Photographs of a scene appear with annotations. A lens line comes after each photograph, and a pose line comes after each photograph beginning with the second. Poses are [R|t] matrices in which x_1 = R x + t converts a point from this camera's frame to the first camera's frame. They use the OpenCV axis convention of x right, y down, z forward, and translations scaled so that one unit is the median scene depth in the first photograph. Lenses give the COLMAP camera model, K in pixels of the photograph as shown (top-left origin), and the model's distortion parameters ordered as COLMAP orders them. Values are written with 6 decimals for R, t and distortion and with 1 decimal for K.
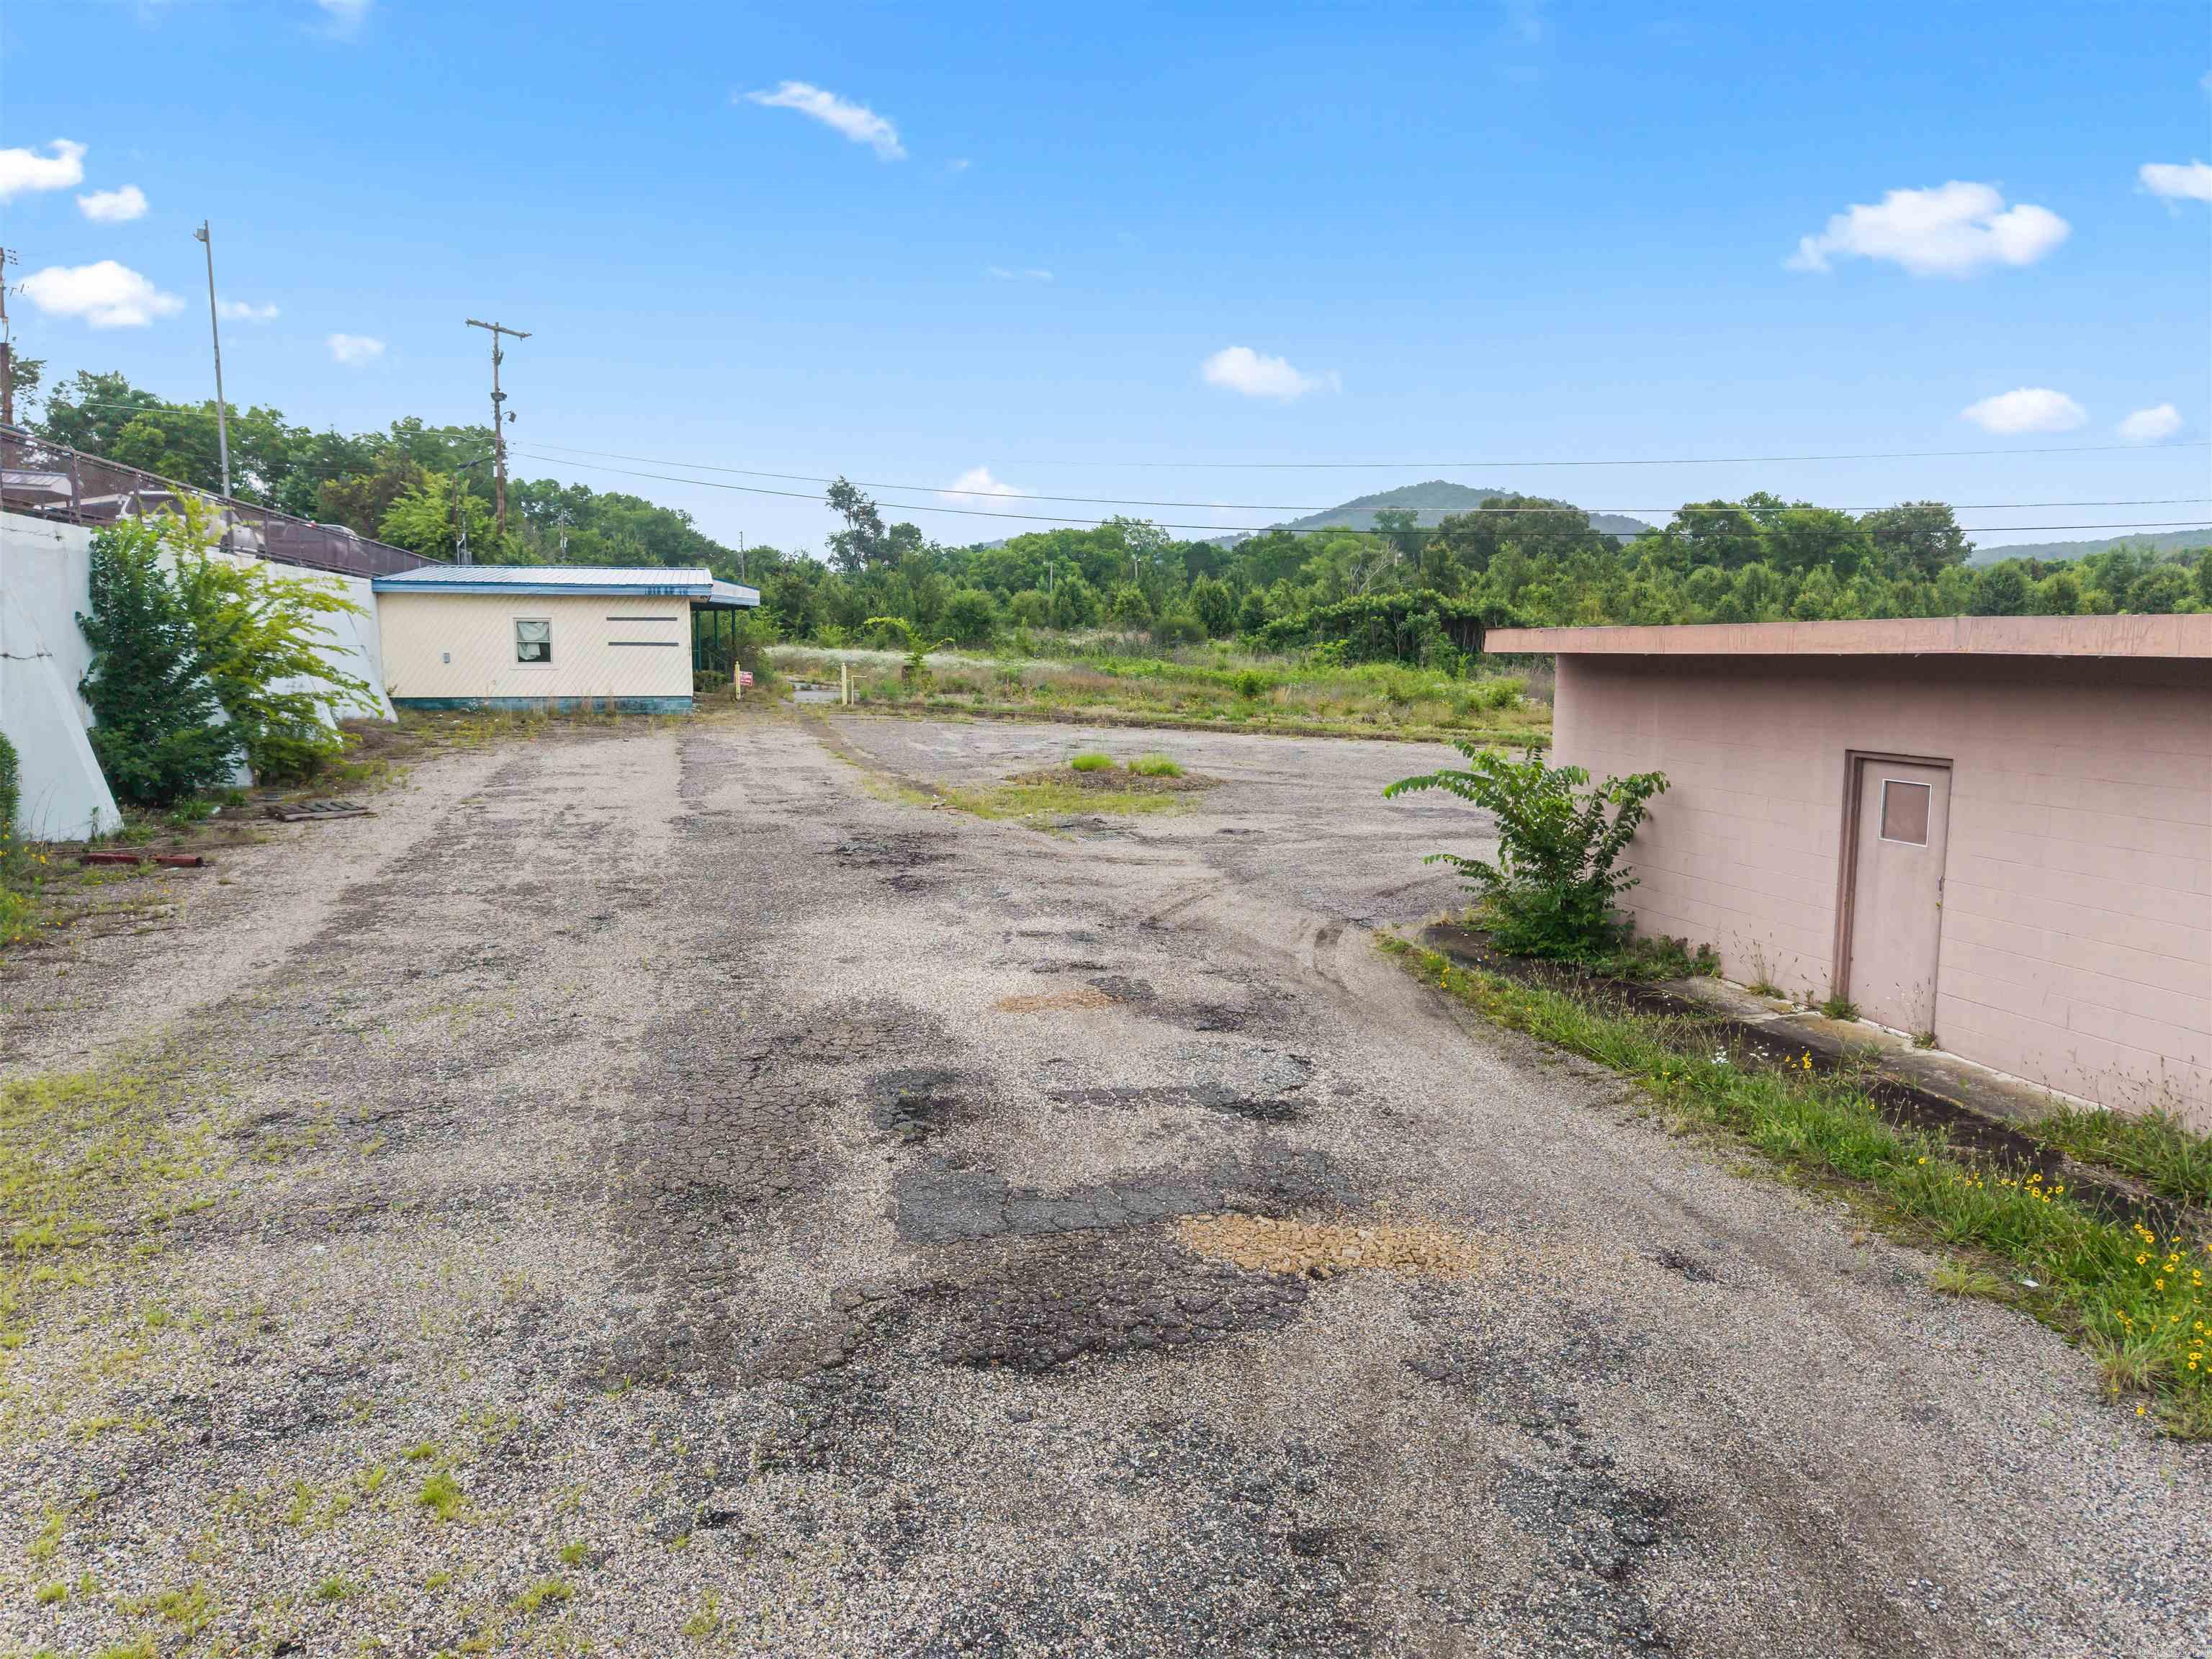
lens RADIAL K [[1483.2, 0, 1105.2], [0, 1483.2, 829.8], [0, 0, 1]] dist [0.022868, -0.018183]
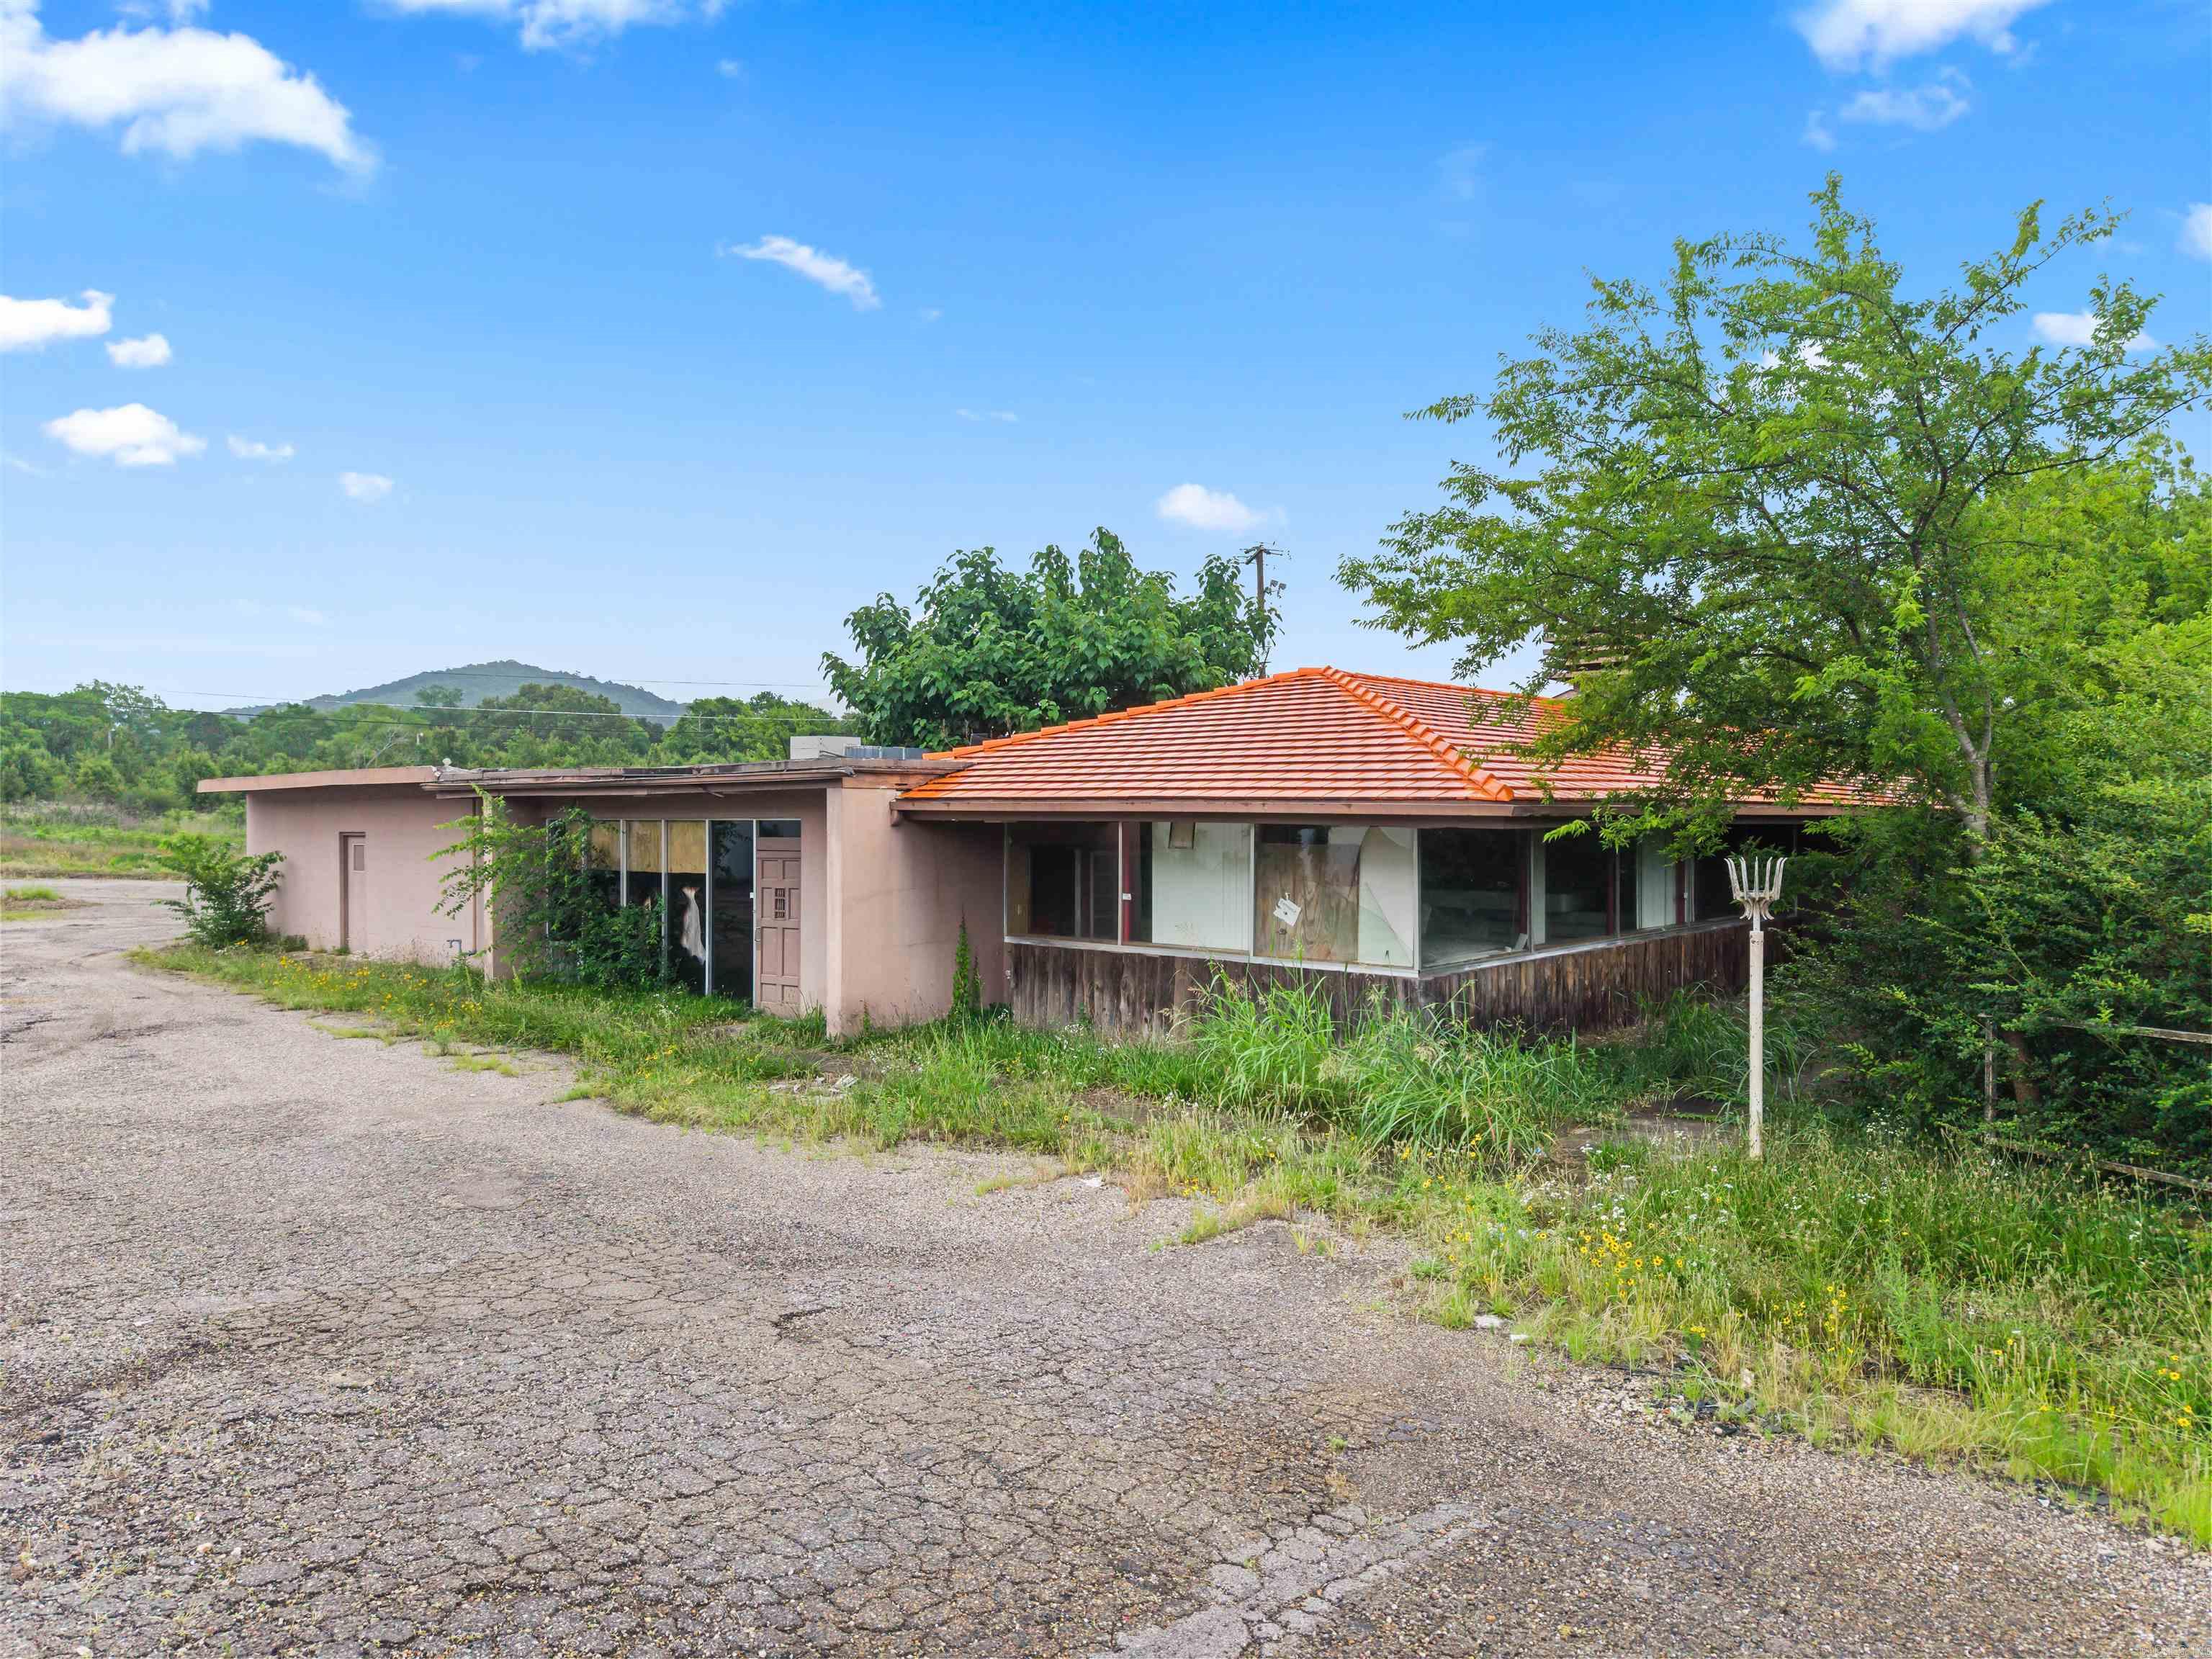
lens RADIAL K [[1483.2, 0, 1112.5], [0, 1483.2, 831.7], [0, 0, 1]] dist [0.022868, -0.018183]
pose [[0.827588, -0.003755, 0.561324, 0.015497], [0.071172, 0.992609, -0.098293, 0.018490], [-0.556806, 0.121296, 0.821739, -0.110019]]
